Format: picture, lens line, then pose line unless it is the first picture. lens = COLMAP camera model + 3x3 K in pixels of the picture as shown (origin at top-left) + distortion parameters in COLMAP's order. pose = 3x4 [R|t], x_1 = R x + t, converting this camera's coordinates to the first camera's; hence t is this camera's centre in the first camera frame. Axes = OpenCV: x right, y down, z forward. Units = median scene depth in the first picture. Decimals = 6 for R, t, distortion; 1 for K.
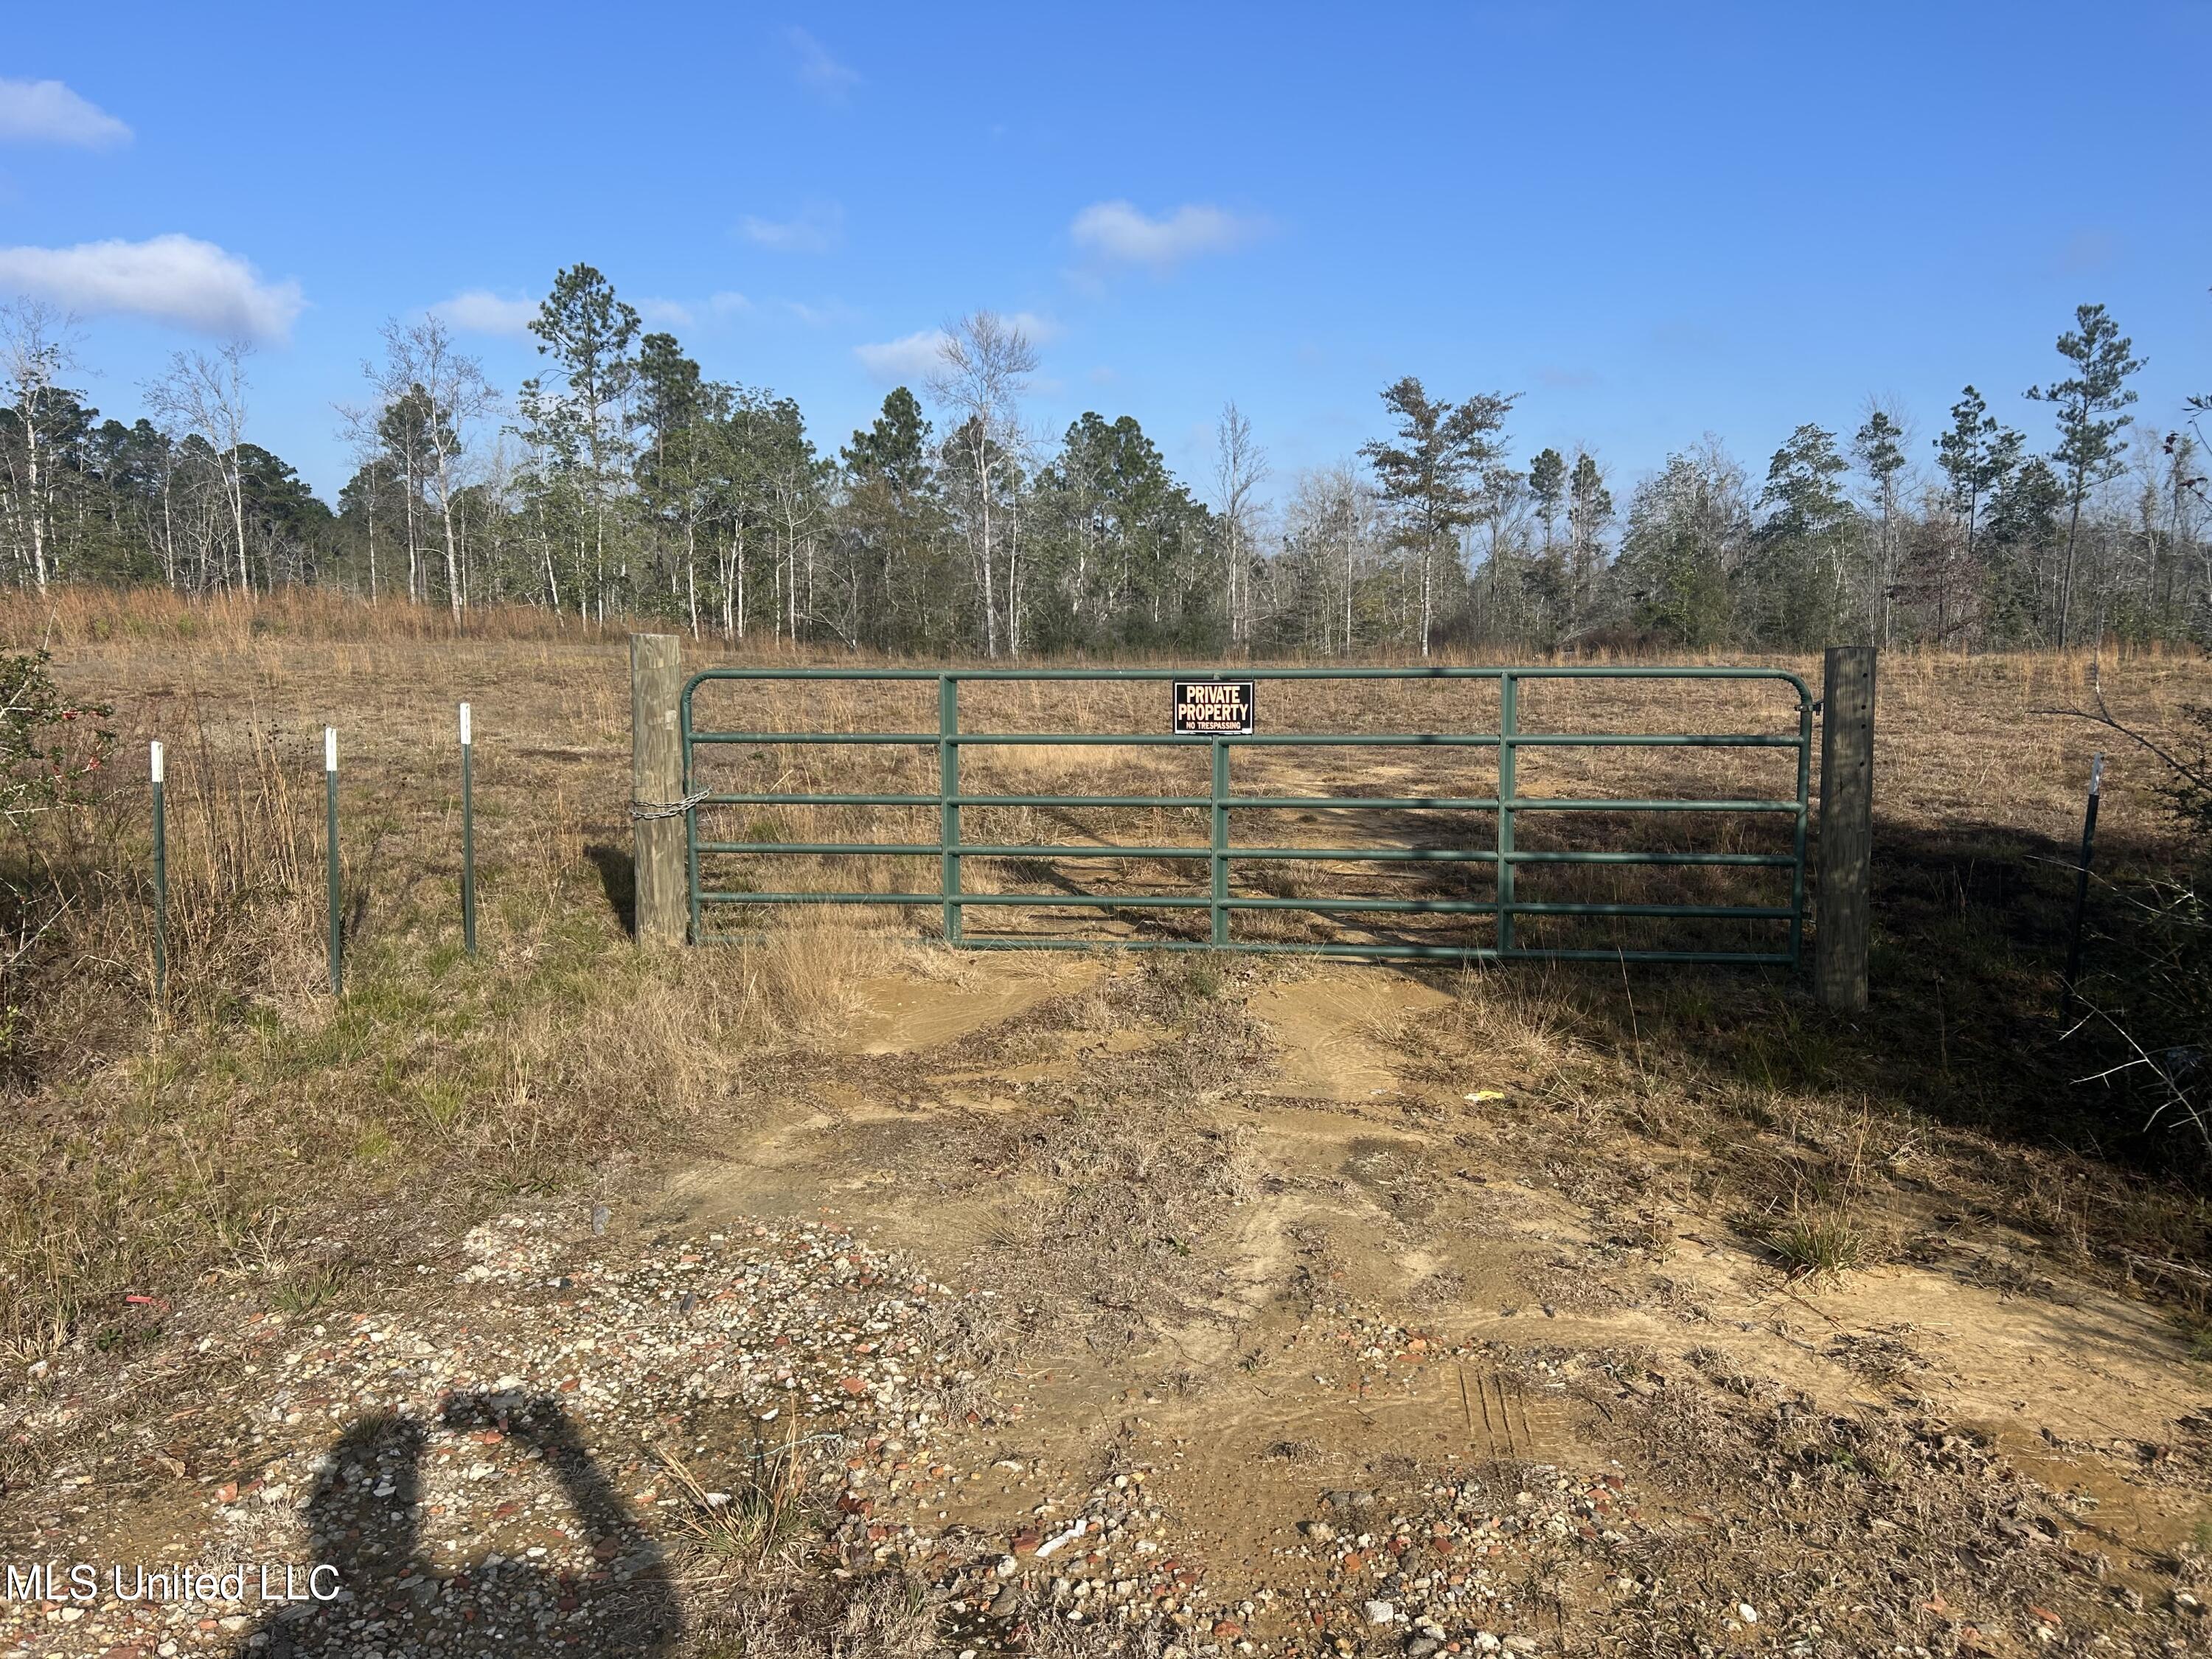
lens RADIAL K [[1657.6, 0, 1129.5], [0, 1657.6, 782.5], [0, 0, 1]] dist [0.013761, -0.007527]
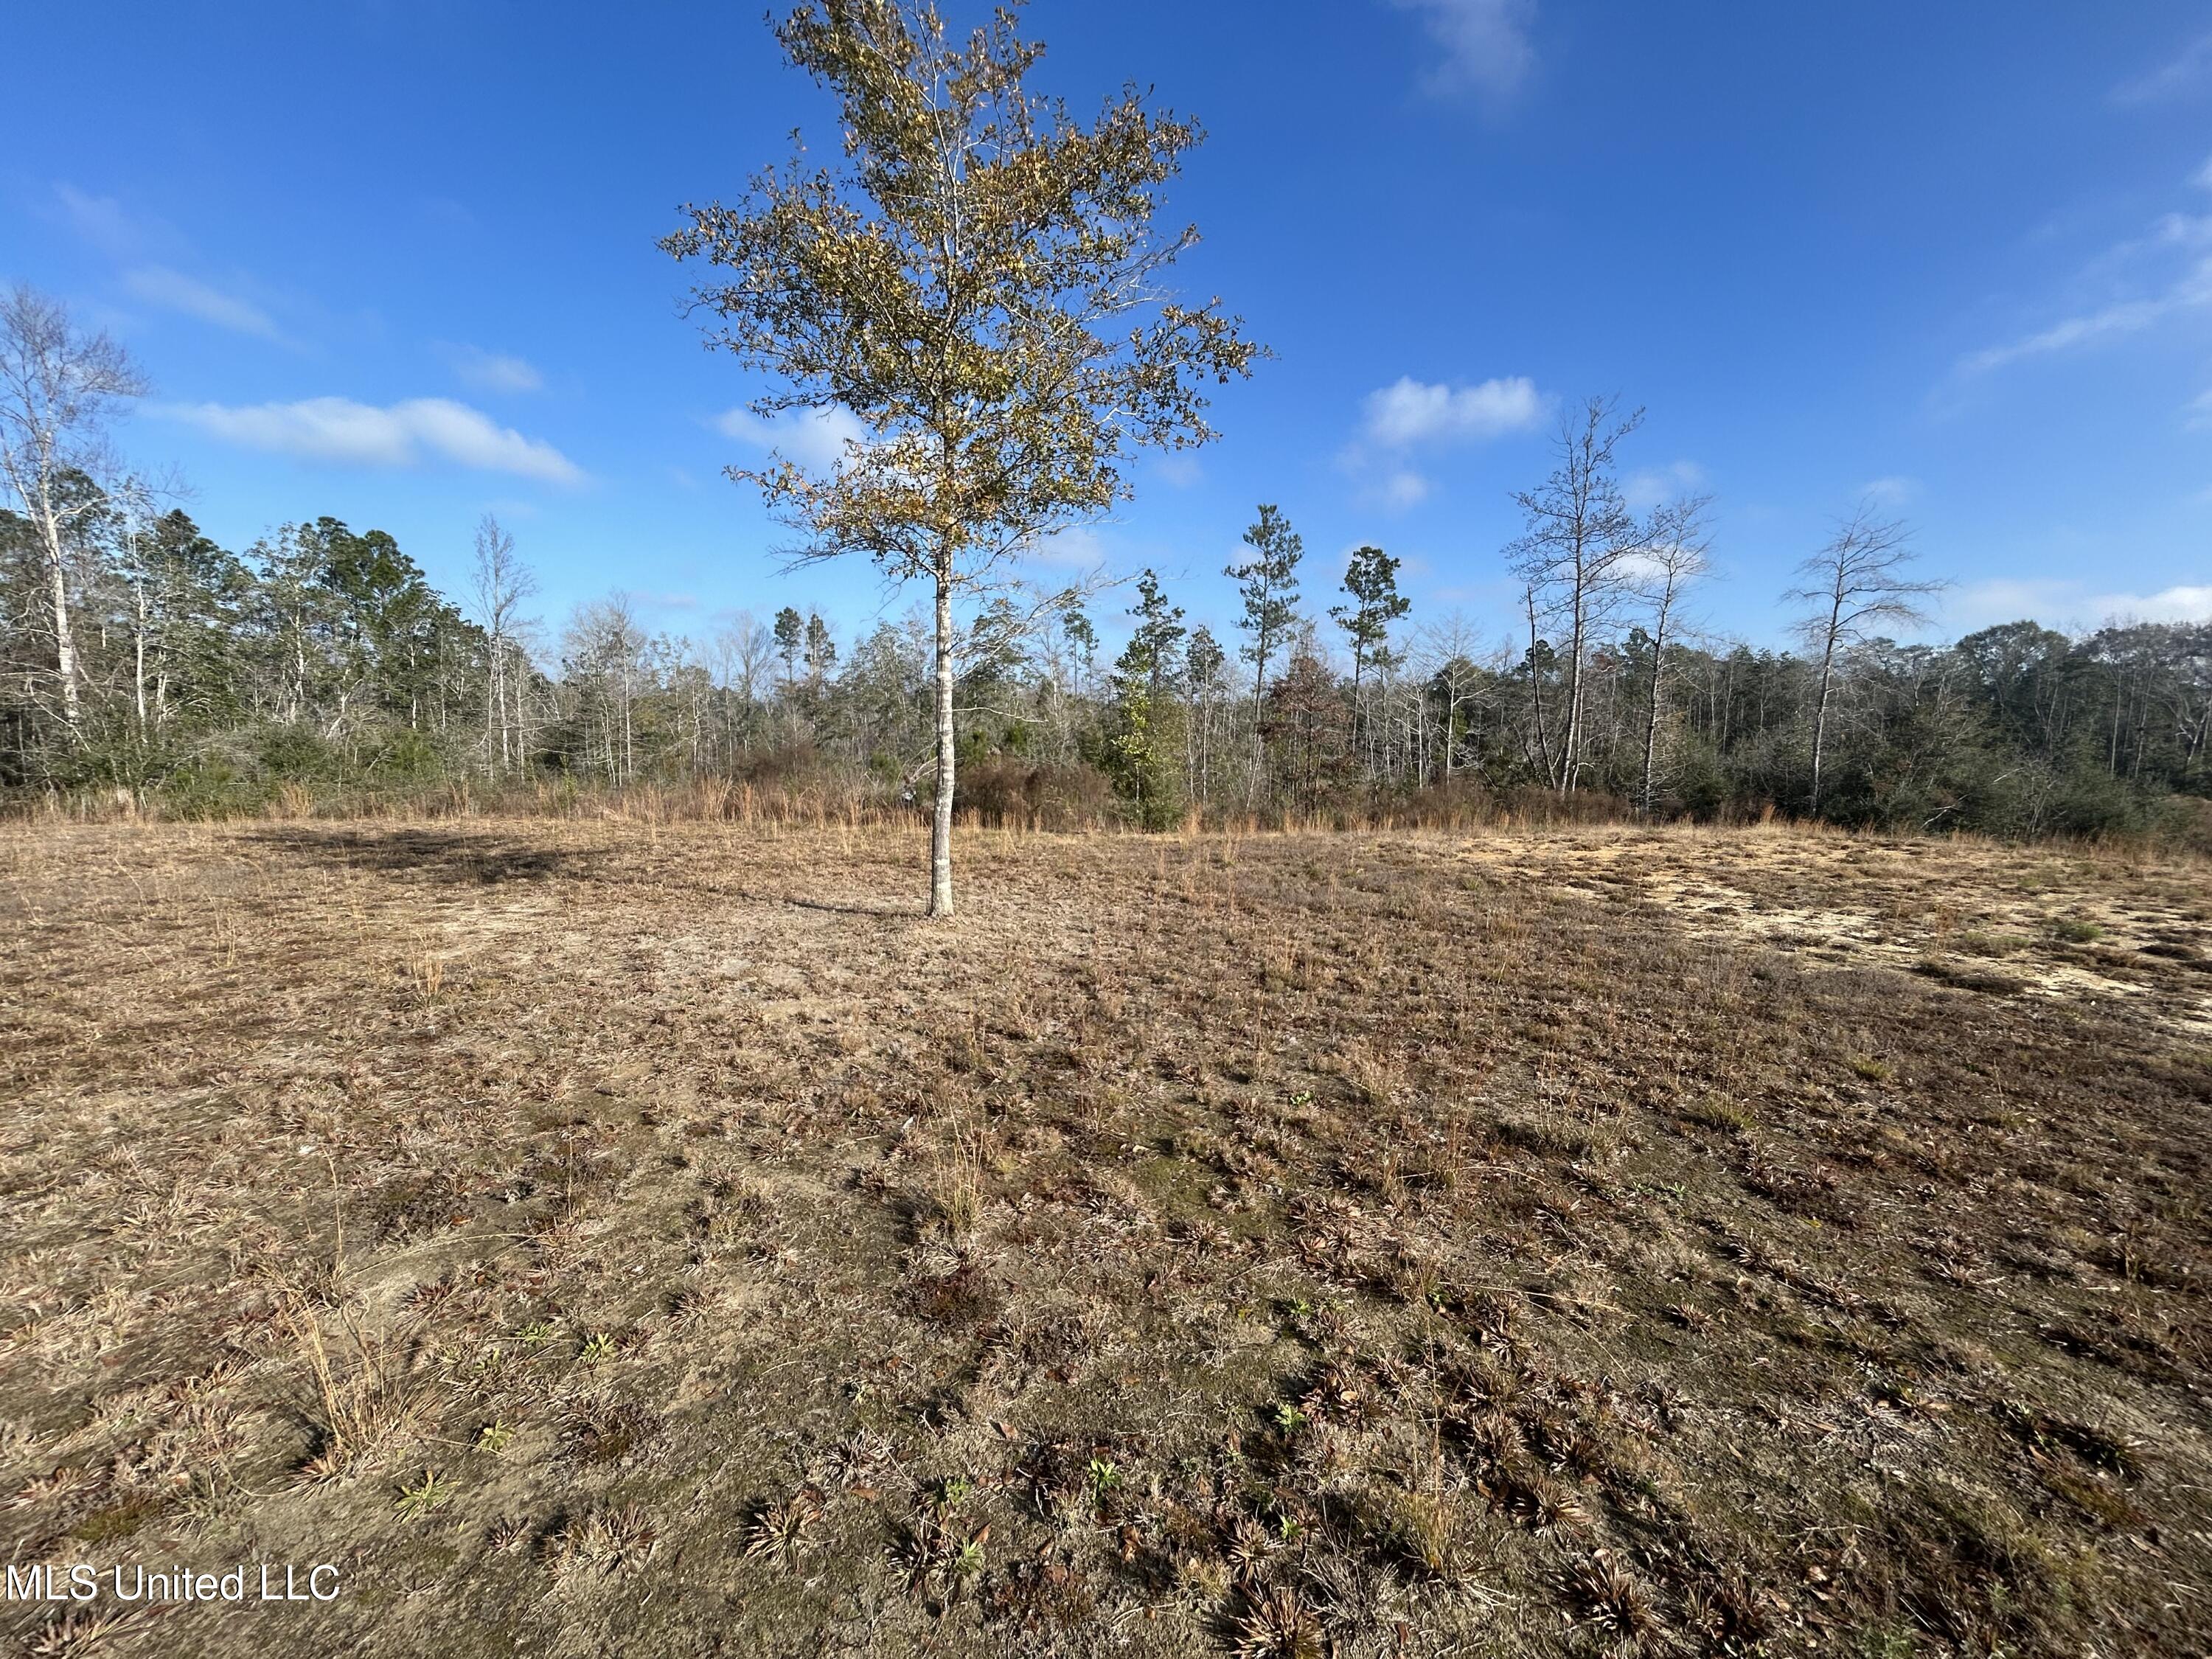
lens RADIAL K [[876.9, 0, 1094.5], [0, 876.9, 841.3], [0, 0, 1]] dist [-0.008285, 0.001065]
pose [[0.814169, -0.047204, 0.578706, 0.059180], [0.031186, 0.998806, 0.037596, -0.051222], [-0.579789, -0.012562, 0.814669, 0.458934]]
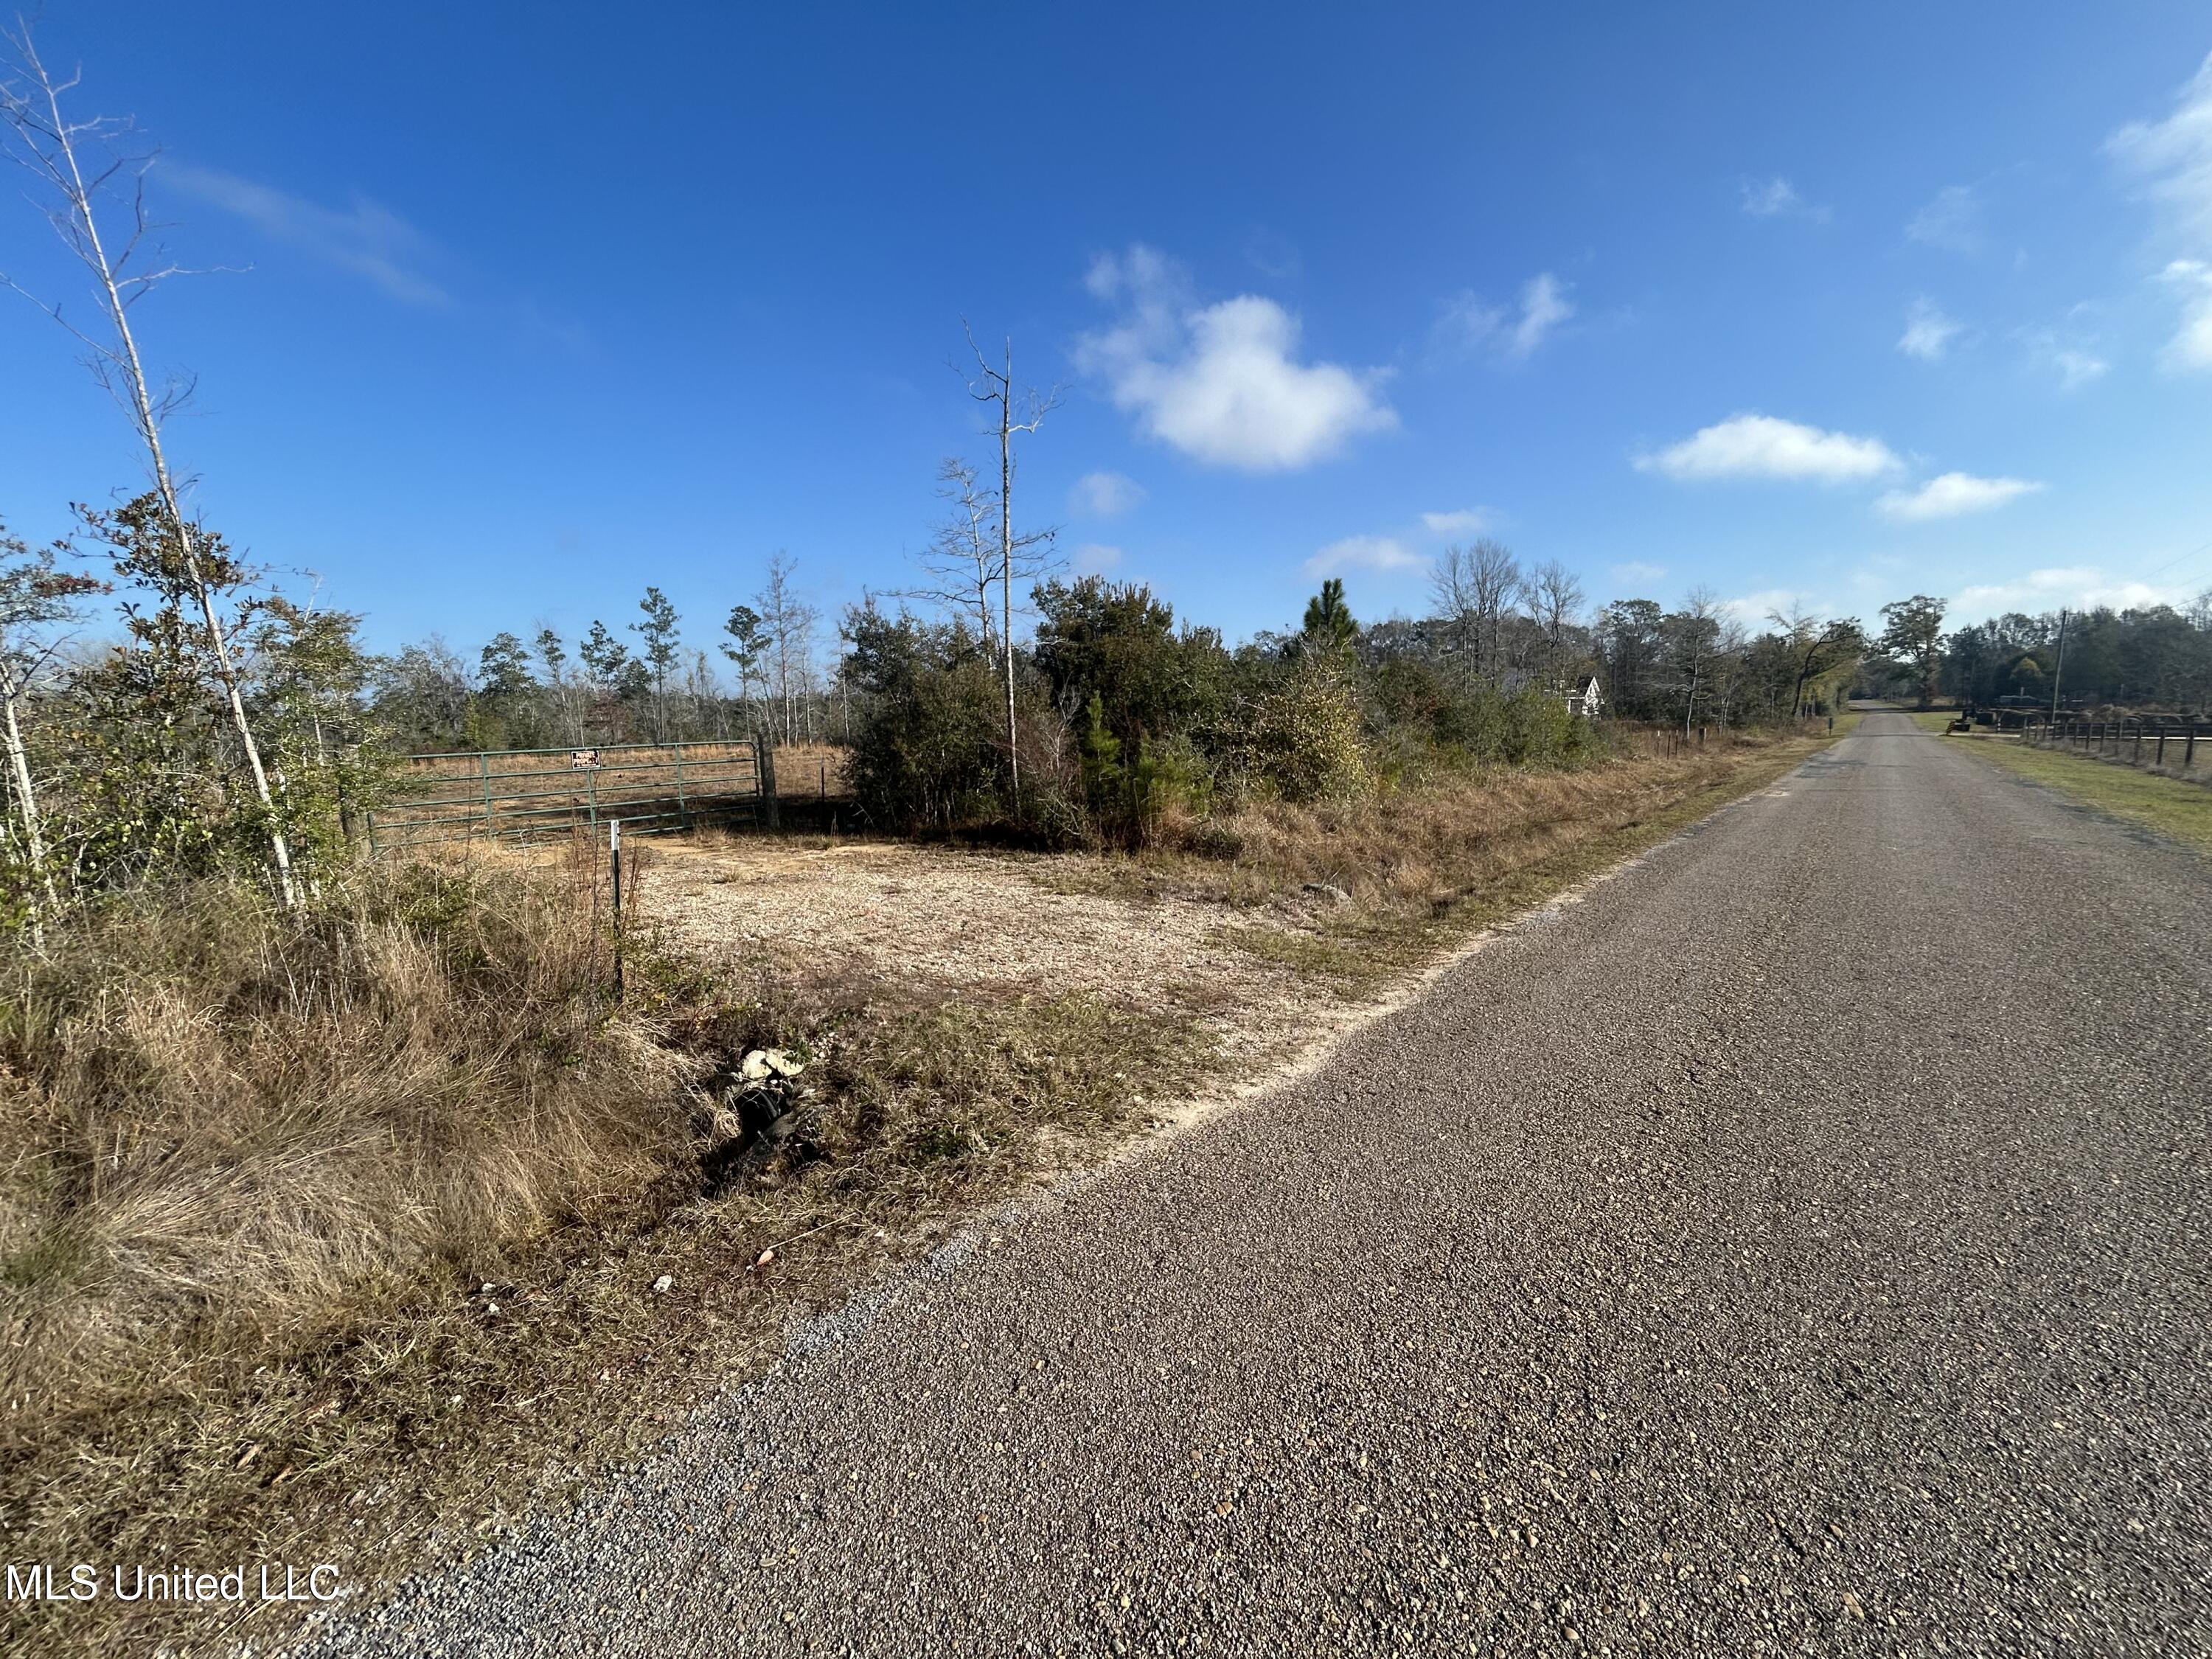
lens RADIAL K [[876.9, 0, 1093.9], [0, 876.9, 835.2], [0, 0, 1]] dist [-0.008285, 0.001065]
pose [[0.547086, -0.123131, 0.827971, -0.064958], [0.113003, 0.990932, 0.072699, 0.006739], [-0.829414, 0.053790, 0.556039, -0.056986]]
